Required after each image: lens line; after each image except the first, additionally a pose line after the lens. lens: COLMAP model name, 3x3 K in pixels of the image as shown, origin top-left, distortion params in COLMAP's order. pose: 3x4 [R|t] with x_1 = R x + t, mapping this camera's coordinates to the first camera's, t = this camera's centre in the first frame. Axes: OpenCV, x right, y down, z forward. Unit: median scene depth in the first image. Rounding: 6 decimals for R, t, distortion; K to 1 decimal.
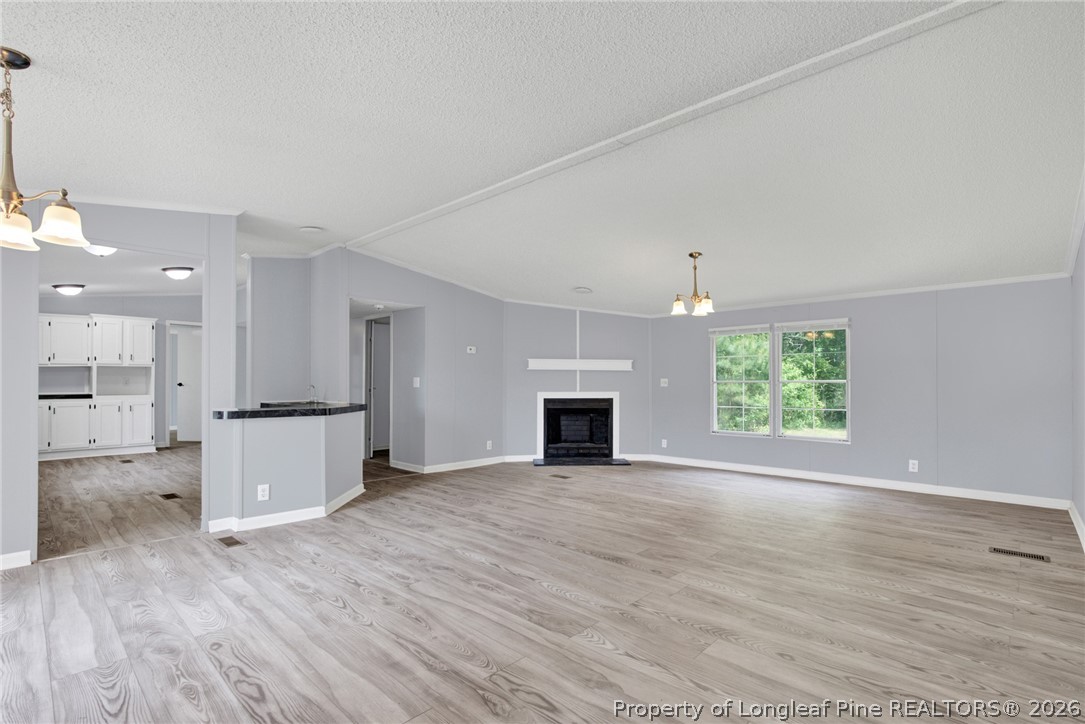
lens RADIAL K [[510.2, 0, 547.7], [0, 510.2, 373.4], [0, 0, 1]] dist [-0.025908, 0.008304]
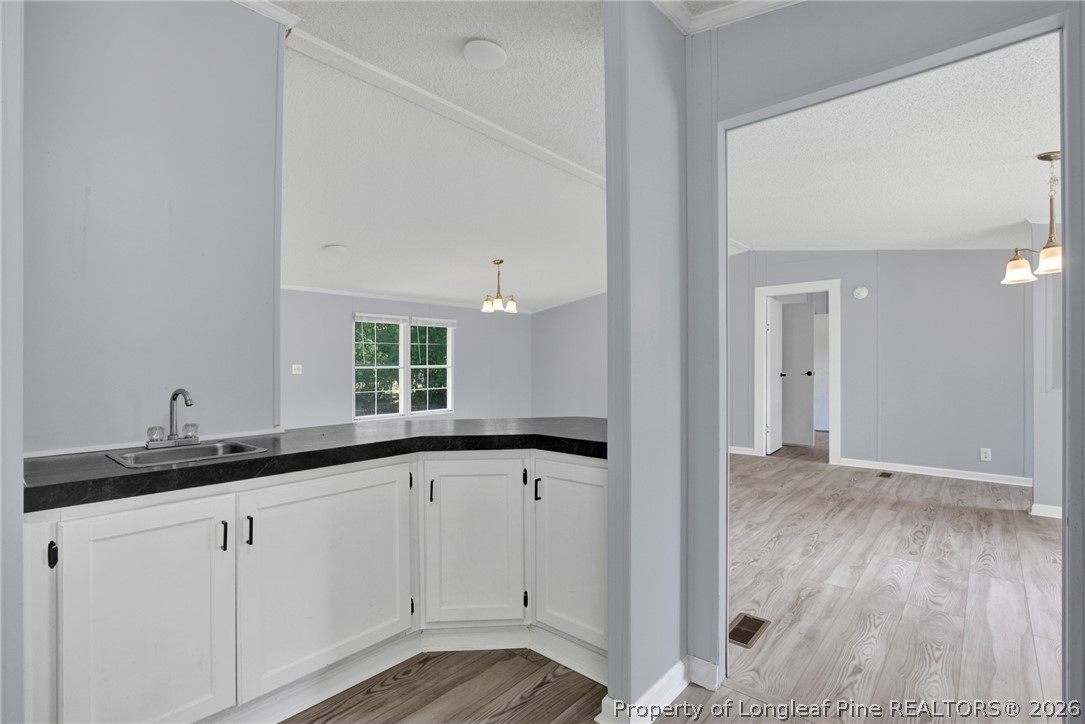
lens RADIAL K [[510.1, 0, 542.5], [0, 510.1, 362.0], [0, 0, 1]] dist [-0.030670, 0.007965]
pose [[-0.029789, 0.002181, 0.999554, -1.328473], [-0.013900, 0.999900, -0.002596, 0.006169], [-0.999460, -0.013971, -0.029756, 1.357096]]
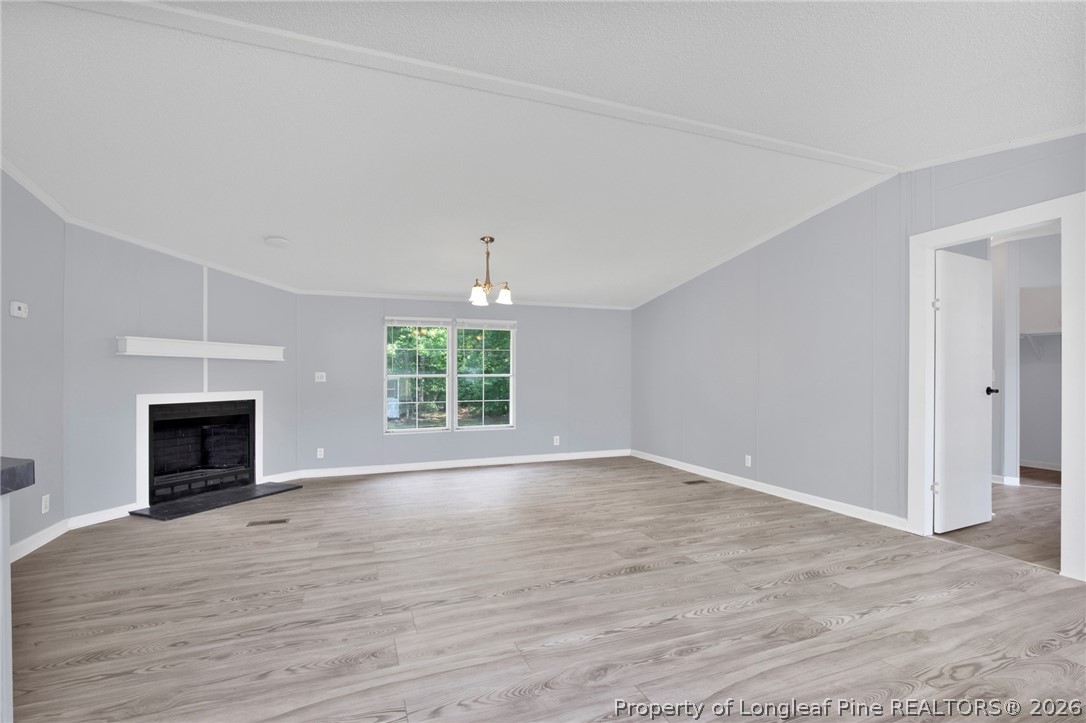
lens RADIAL K [[510.7, 0, 548.2], [0, 510.7, 372.9], [0, 0, 1]] dist [-0.025908, 0.008304]
pose [[0.426231, 0.003295, 0.904608, -0.739722], [-0.013149, 0.999910, 0.002553, 0.009904], [-0.904519, -0.012983, 0.426236, 0.729639]]
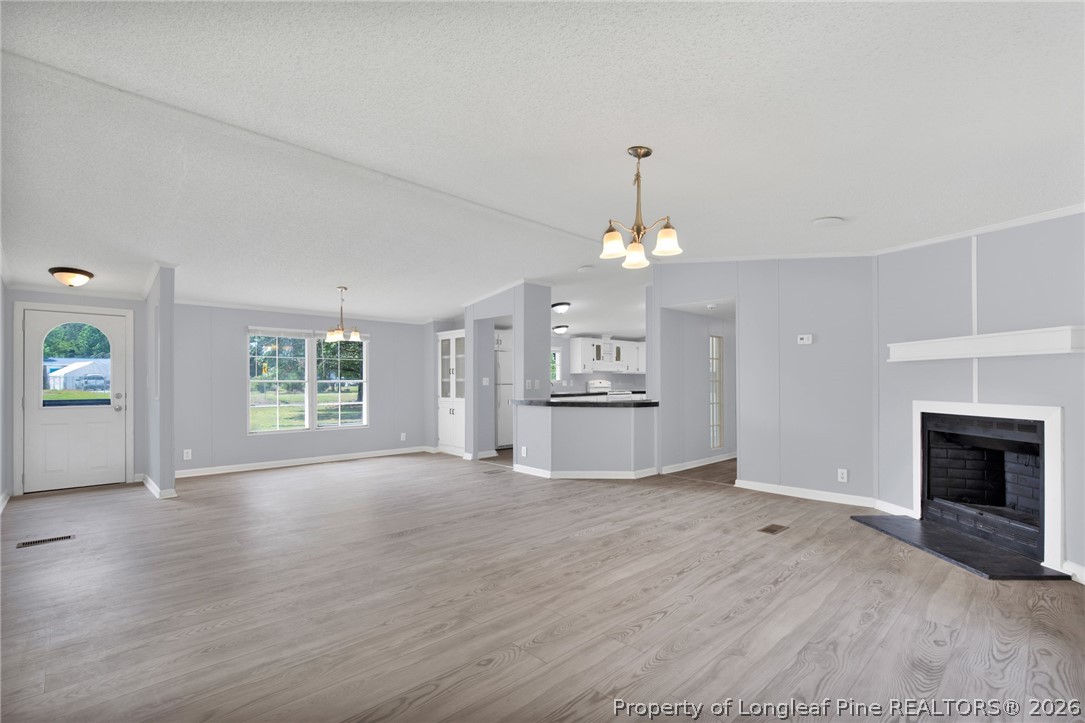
lens RADIAL K [[506.1, 0, 542.5], [0, 506.1, 382.1], [0, 0, 1]] dist [-0.024435, 0.009403]
pose [[-0.050213, -0.003957, -0.998731, 1.226143], [0.015902, 0.999862, -0.004761, 0.026923], [0.998612, -0.016121, -0.050143, 1.343296]]
